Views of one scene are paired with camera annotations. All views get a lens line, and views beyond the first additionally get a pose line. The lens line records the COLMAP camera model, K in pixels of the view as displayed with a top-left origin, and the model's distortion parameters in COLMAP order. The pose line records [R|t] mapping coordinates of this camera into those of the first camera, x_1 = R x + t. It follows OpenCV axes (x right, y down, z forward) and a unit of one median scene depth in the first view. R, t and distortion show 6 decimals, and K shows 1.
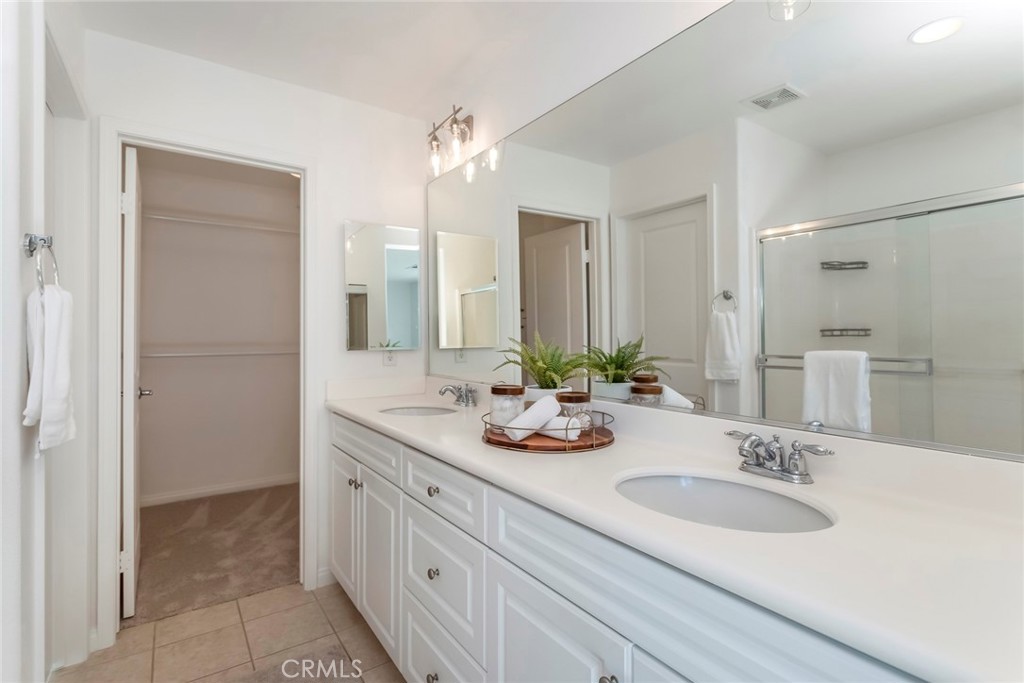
lens RADIAL K [[490.3, 0, 514.9], [0, 490.3, 337.1], [0, 0, 1]] dist [0.004972, 0.000824]
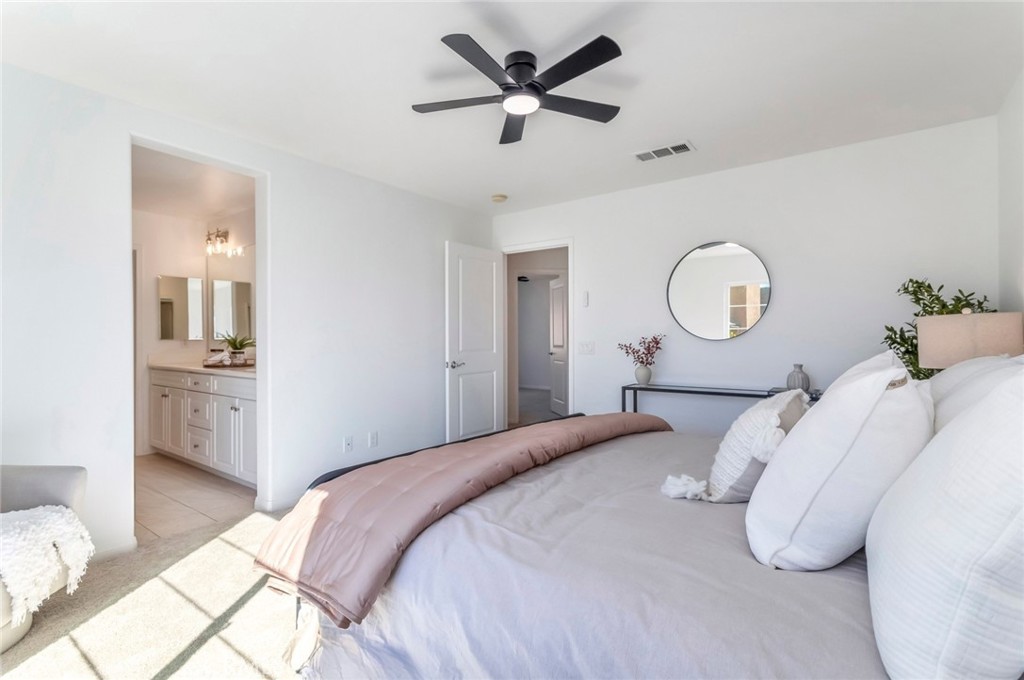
lens RADIAL K [[490.3, 0, 508.5], [0, 490.3, 338.4], [0, 0, 1]] dist [0.004972, 0.000824]
pose [[0.954068, 0.000755, 0.299589, 0.439354], [0.001218, 0.999979, -0.006399, 0.039509], [-0.299588, 0.006470, 0.954047, -1.420131]]
